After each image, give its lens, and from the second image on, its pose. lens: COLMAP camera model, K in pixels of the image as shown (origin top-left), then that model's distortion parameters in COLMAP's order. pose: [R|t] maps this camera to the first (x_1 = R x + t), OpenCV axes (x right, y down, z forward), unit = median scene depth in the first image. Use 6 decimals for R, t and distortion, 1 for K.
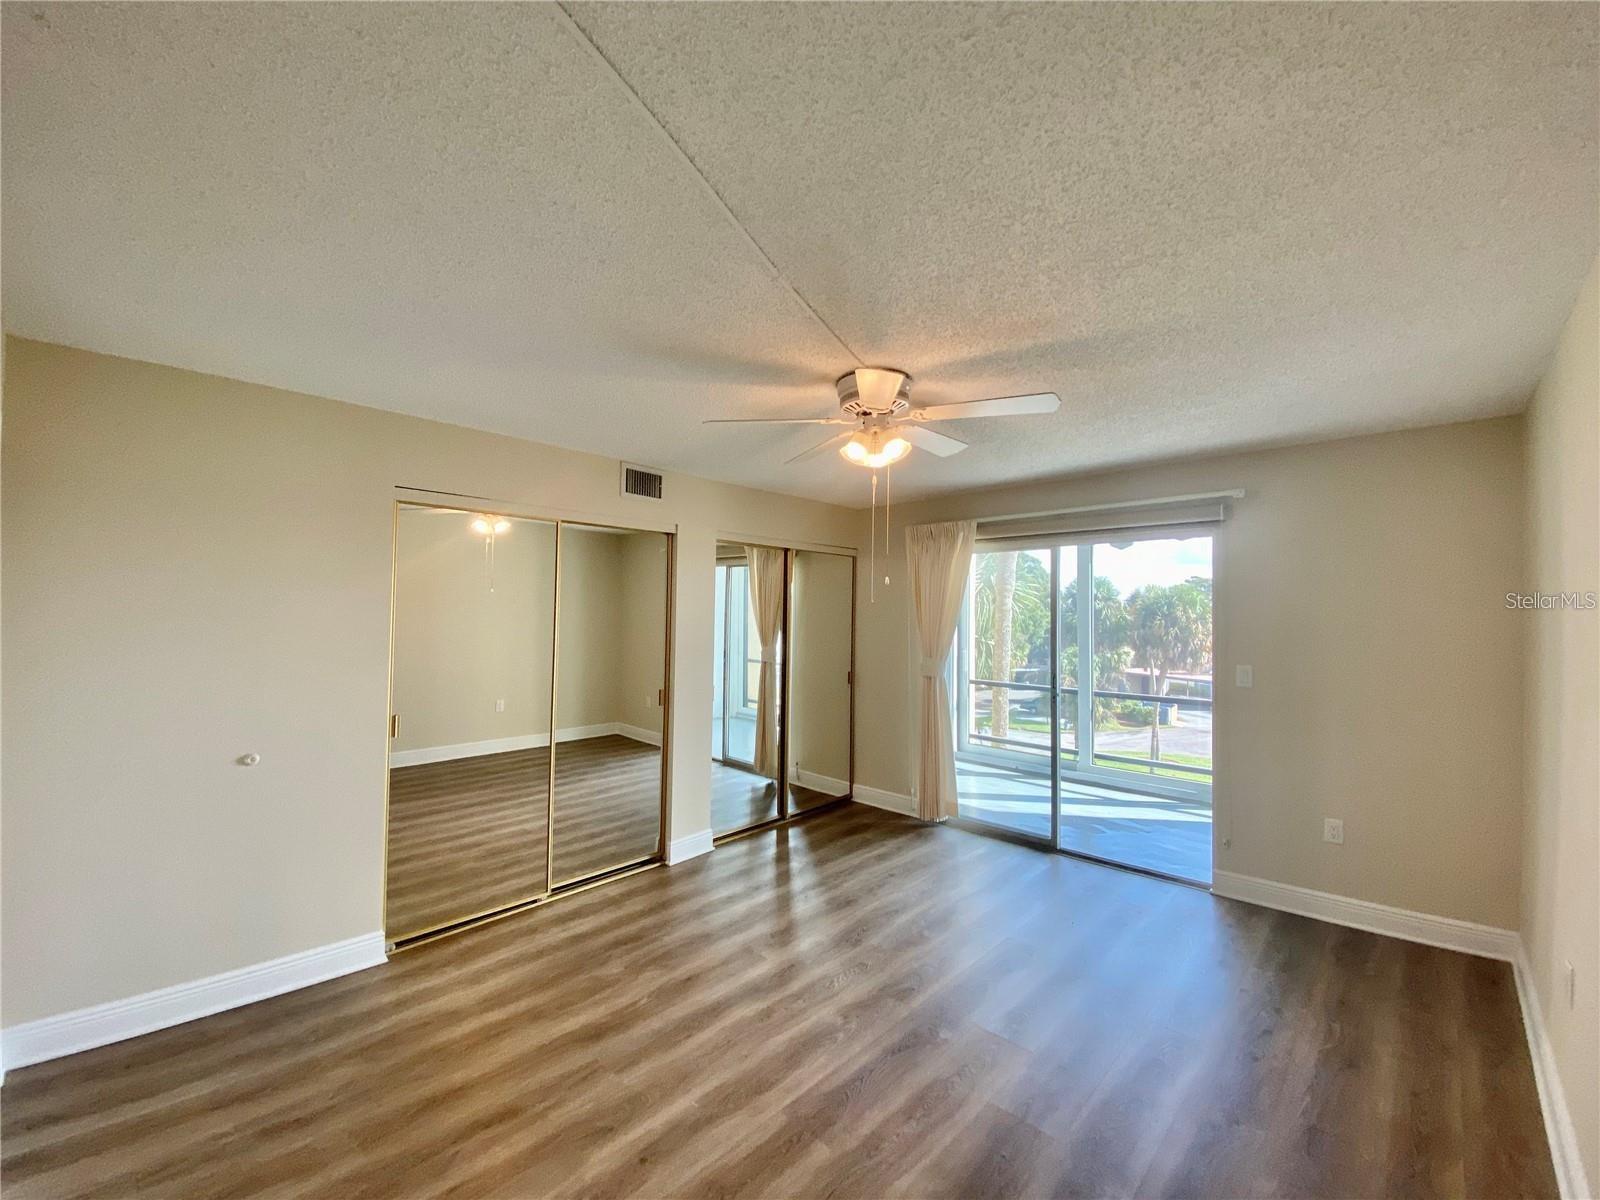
lens RADIAL K [[649.3, 0, 808.6], [0, 649.3, 599.5], [0, 0, 1]] dist [0.032676, -0.026514]
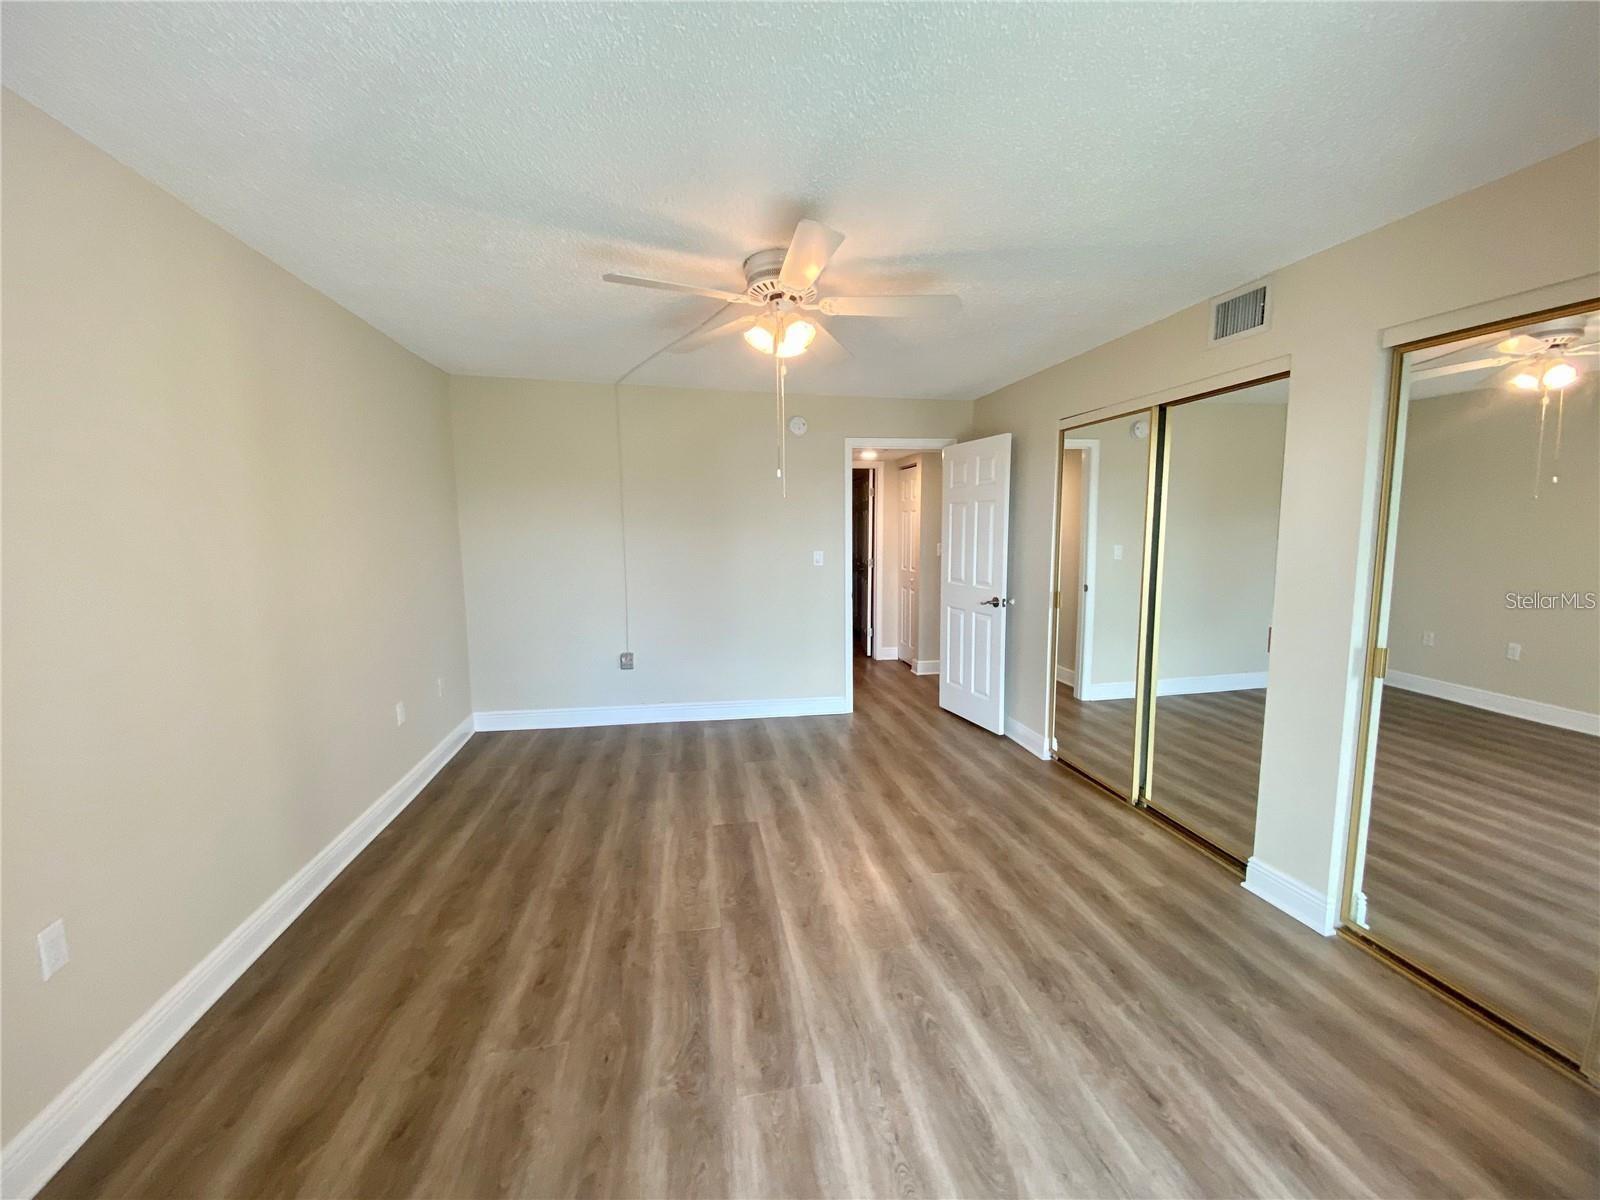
lens RADIAL K [[649.3, 0, 808.6], [0, 649.3, 599.5], [0, 0, 1]] dist [0.032676, -0.026514]
pose [[-0.593074, 0.088345, -0.800286, 0.925812], [0.027341, 0.995598, 0.089645, 0.070714], [0.804683, 0.031285, -0.592879, 1.679125]]
